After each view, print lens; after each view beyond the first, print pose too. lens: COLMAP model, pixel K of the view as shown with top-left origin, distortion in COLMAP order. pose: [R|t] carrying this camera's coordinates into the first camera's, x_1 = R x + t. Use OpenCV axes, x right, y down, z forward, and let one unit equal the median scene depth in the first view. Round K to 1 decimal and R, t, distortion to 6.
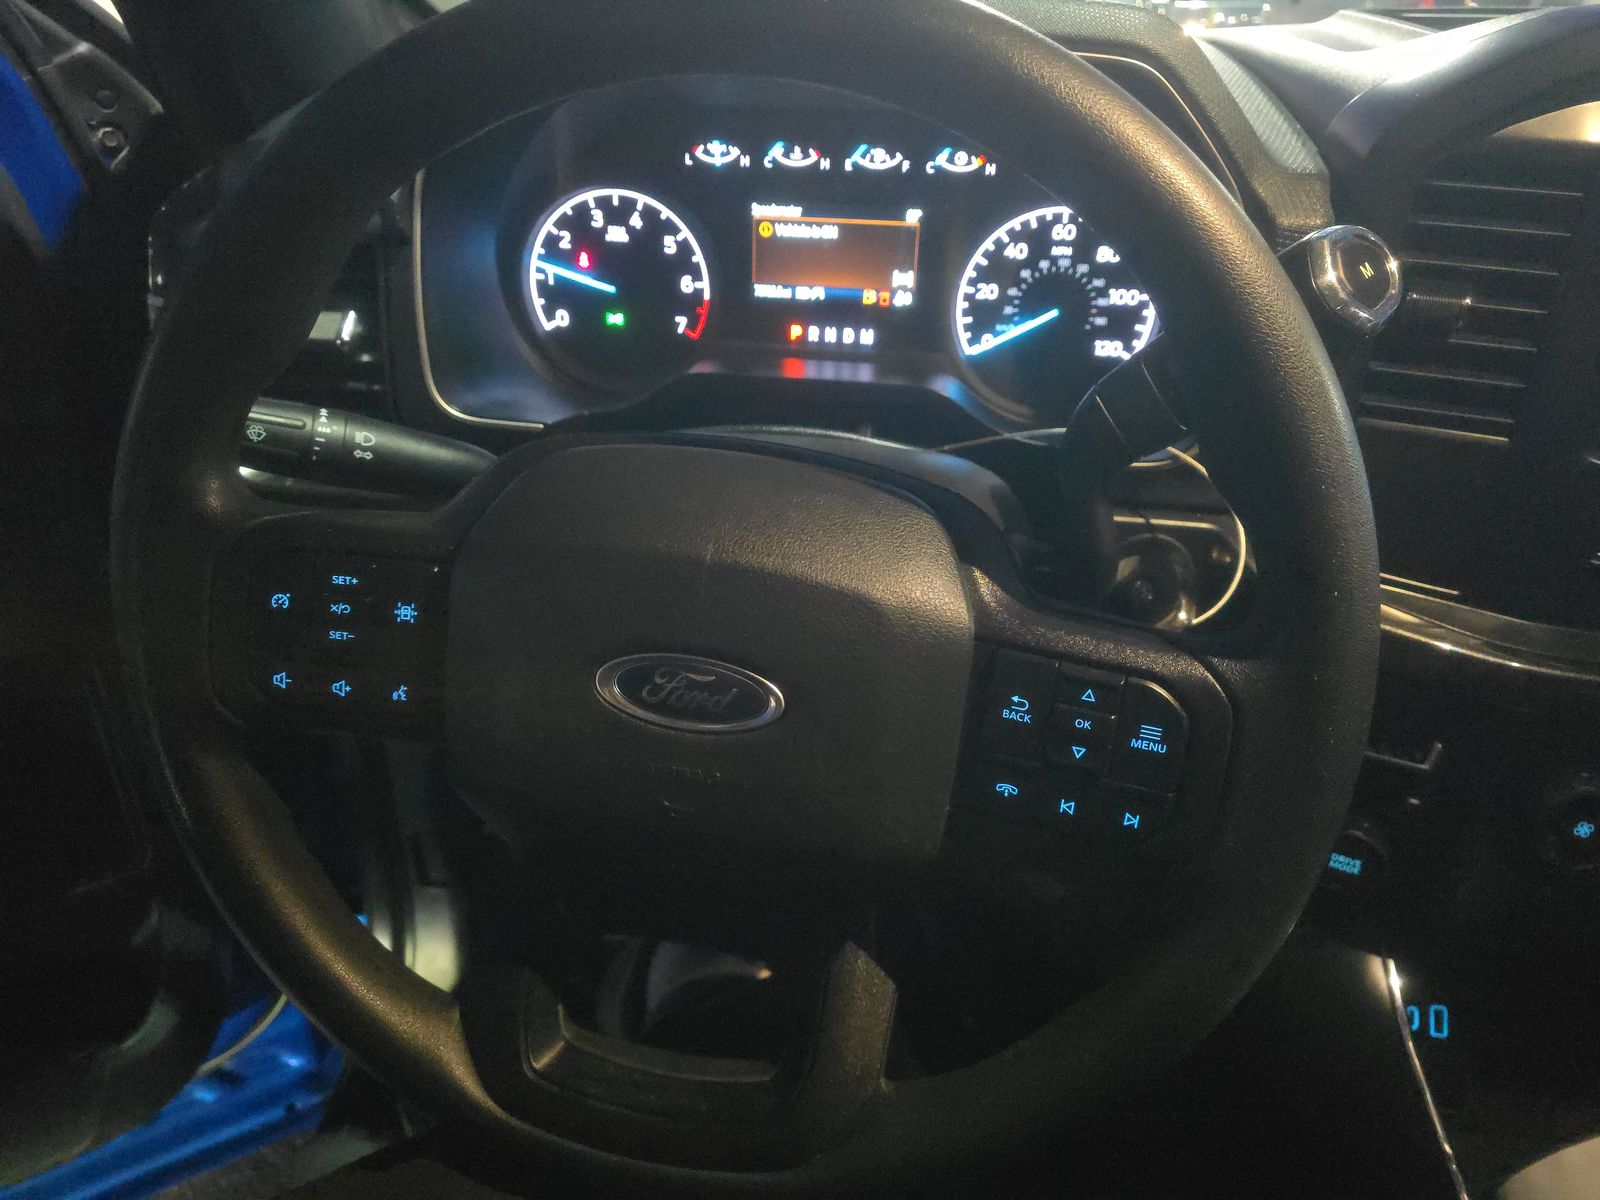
lens RADIAL K [[1089.9, 0, 802.6], [0, 1089.9, 577.2], [0, 0, 1]] dist [0.054699, -0.048823]
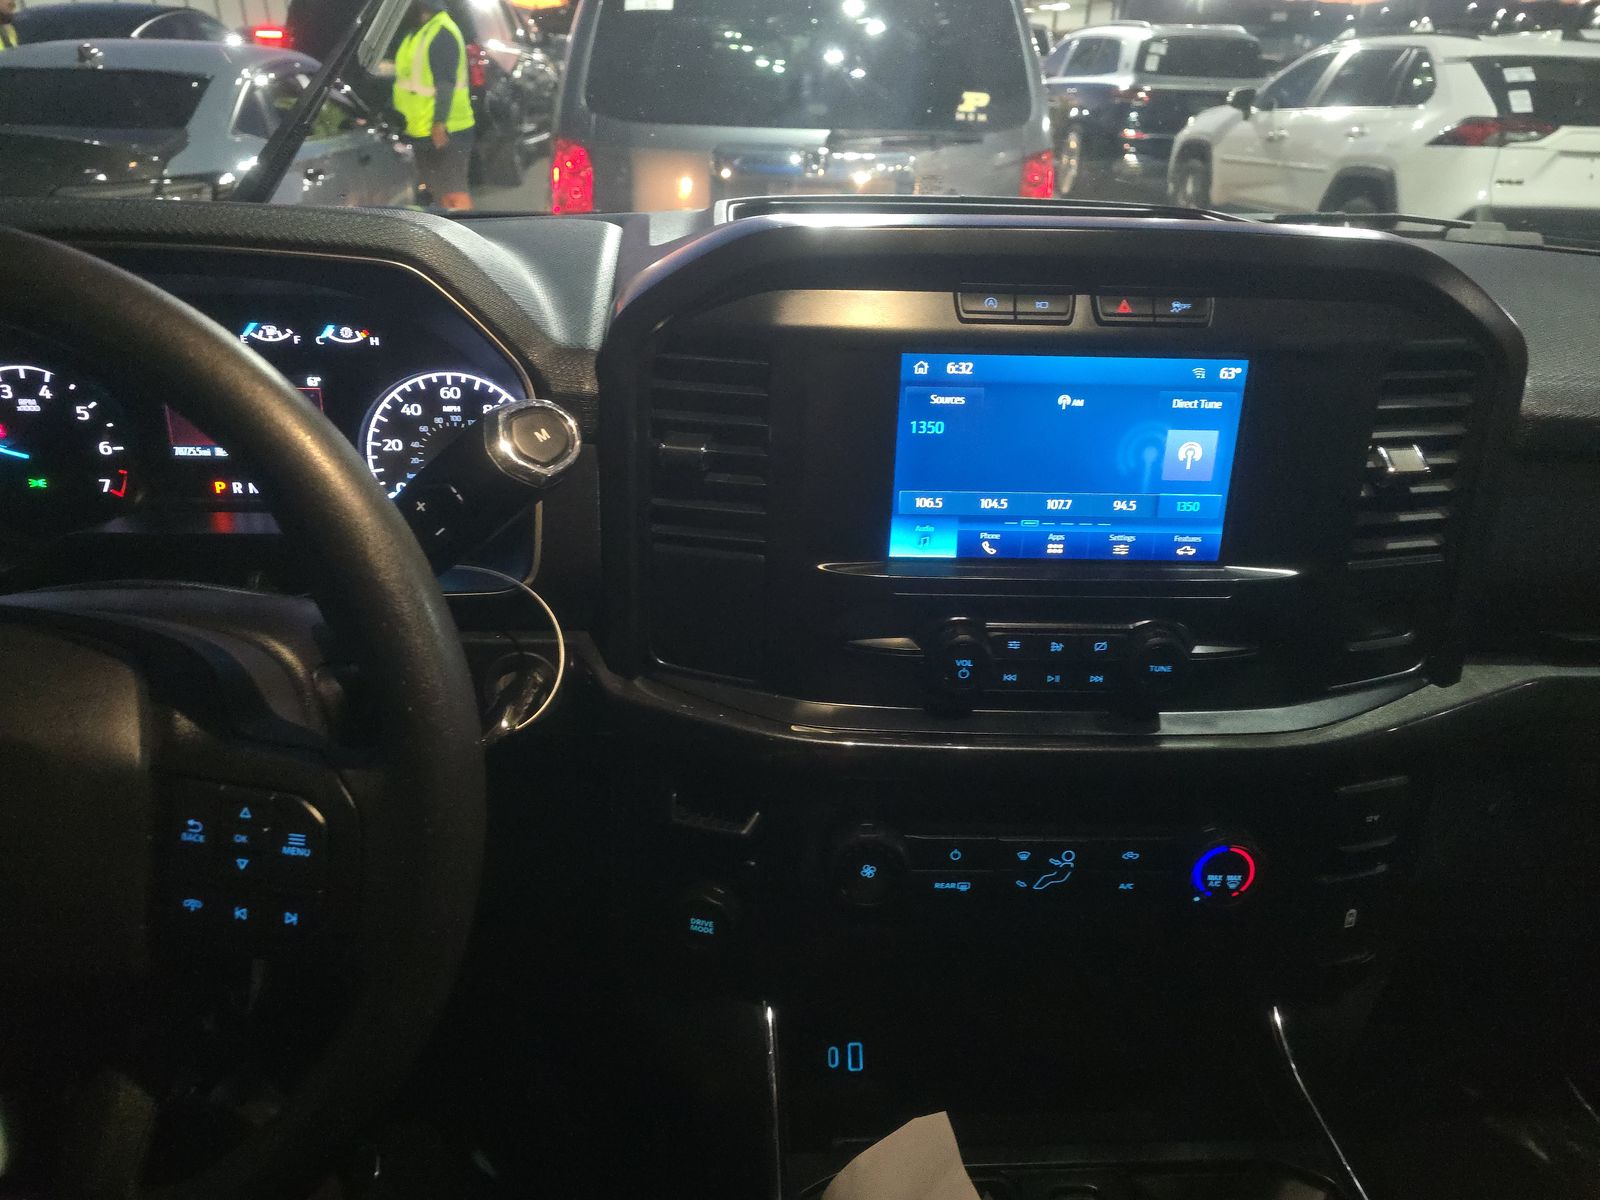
lens RADIAL K [[1089.9, 0, 822.7], [0, 1089.9, 570.0], [0, 0, 1]] dist [0.054699, -0.048823]
pose [[0.980283, -0.066632, 0.186026, 0.384503], [0.085291, 0.991896, -0.094164, 0.008845], [-0.178245, 0.108174, 0.978022, -0.161944]]
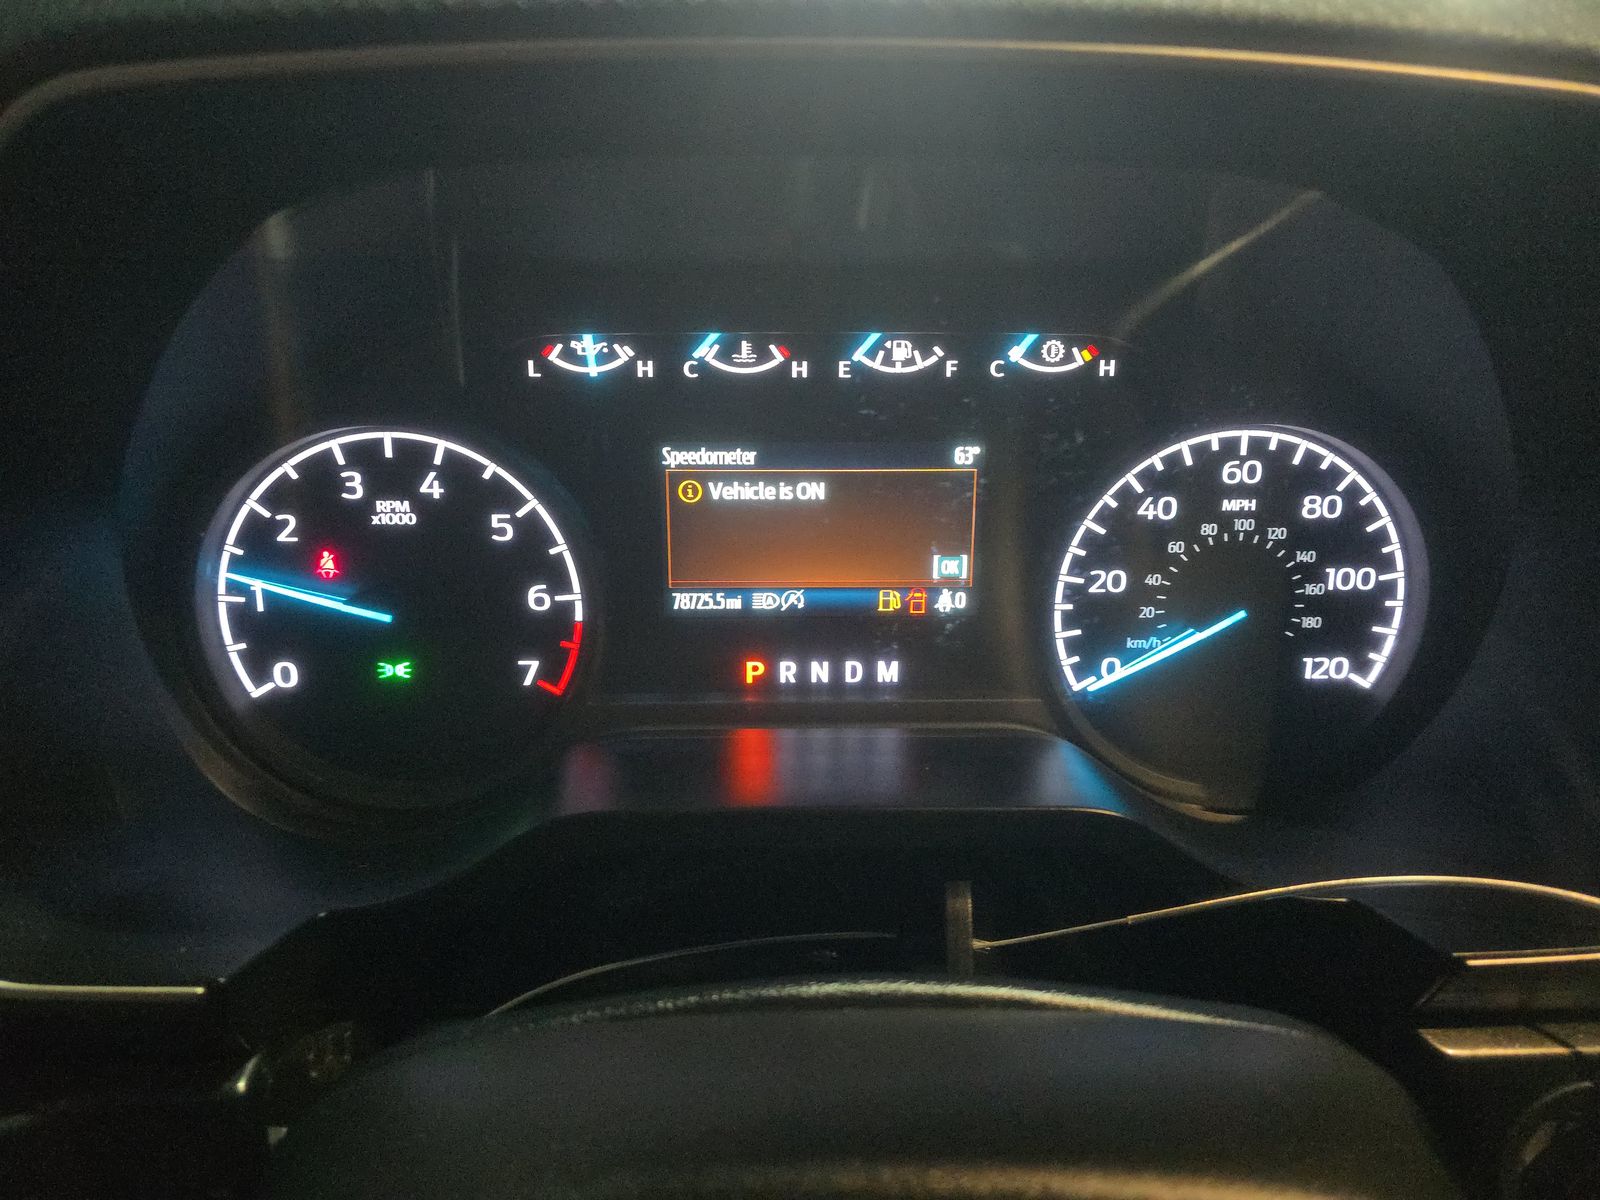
lens RADIAL K [[1089.9, 0, 800.2], [0, 1089.9, 595.0], [0, 0, 1]] dist [0.054699, -0.048823]
pose [[0.983443, -0.064398, 0.169389, -0.074915], [0.094389, 0.979953, -0.175451, -0.174358], [-0.154694, 0.188534, 0.969806, 0.500931]]
